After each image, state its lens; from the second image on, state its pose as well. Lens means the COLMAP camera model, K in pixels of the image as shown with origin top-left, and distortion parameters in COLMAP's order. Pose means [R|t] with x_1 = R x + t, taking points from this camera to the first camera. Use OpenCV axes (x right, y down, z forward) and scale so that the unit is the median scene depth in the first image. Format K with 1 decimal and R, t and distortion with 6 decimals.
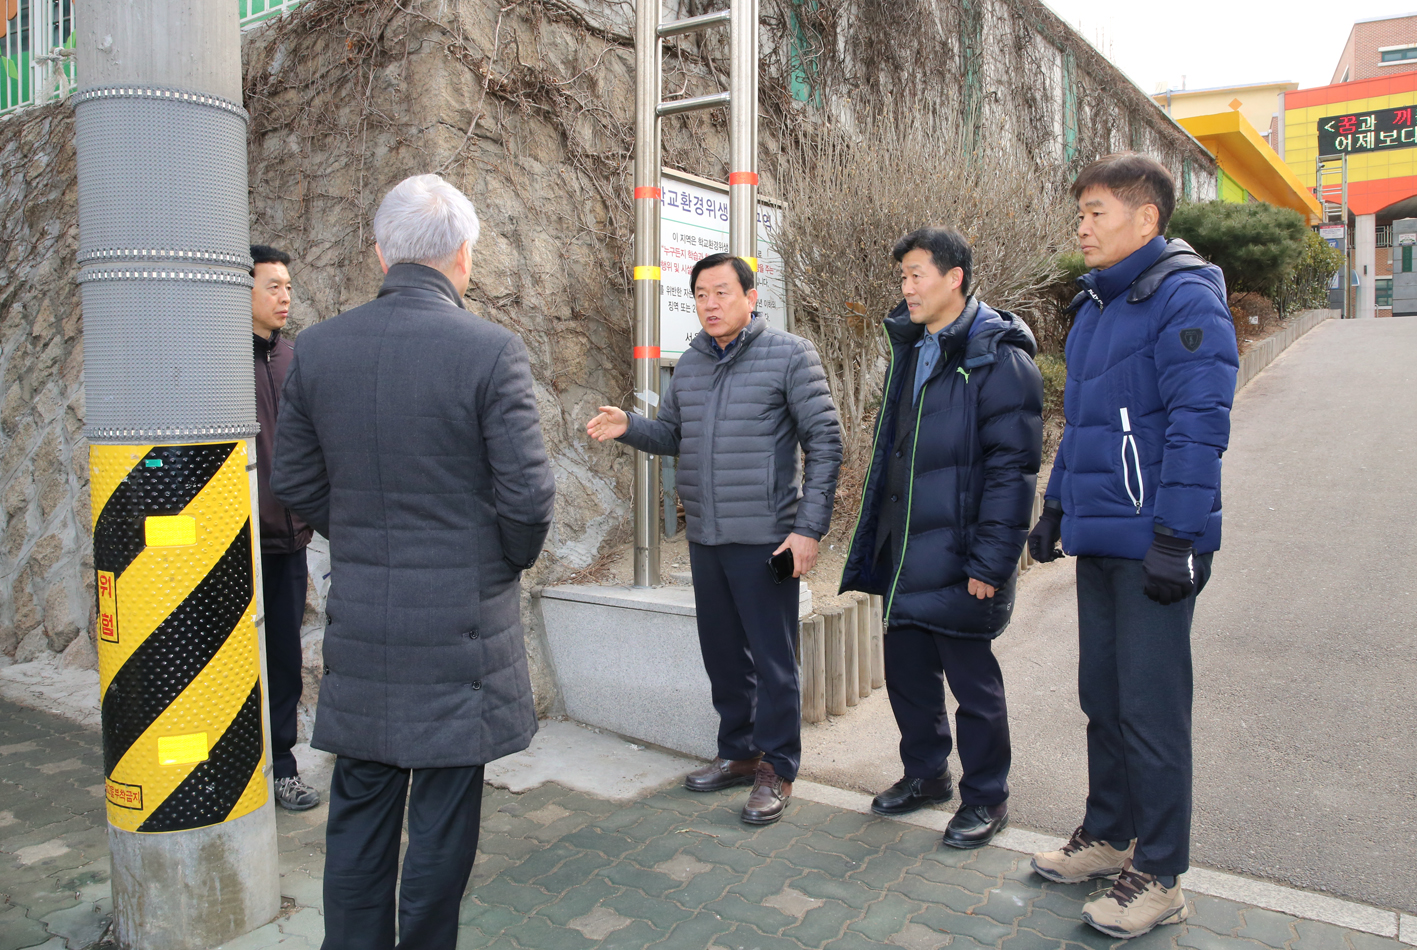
lens RADIAL K [[1061.0, 0, 706.5], [0, 1061.0, 458.2], [0, 0, 1]] dist [-0.134875, 0.091257]
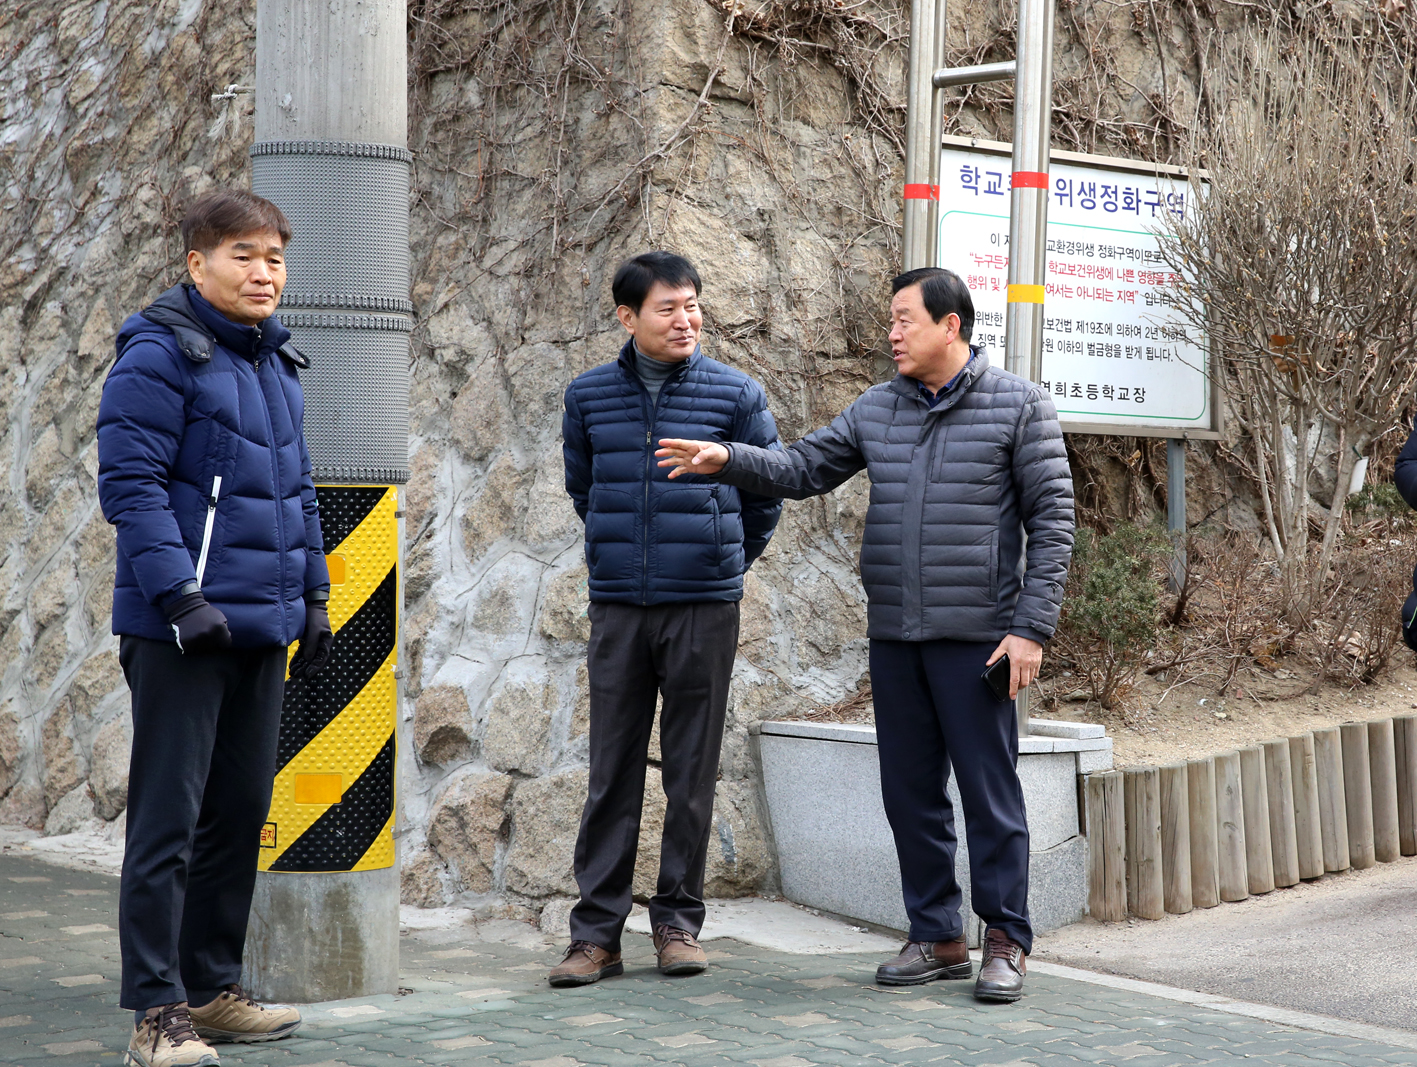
lens RADIAL K [[2449.5, 0, 708.5], [0, 2449.5, 533.5], [0, 0, 1]] dist [-0.016927, 0.087243]
pose [[0.958917, 0.034429, -0.281590, 0.244849], [-0.047171, 0.998141, -0.038596, 0.051295], [0.279738, 0.050293, 0.958758, -0.565341]]
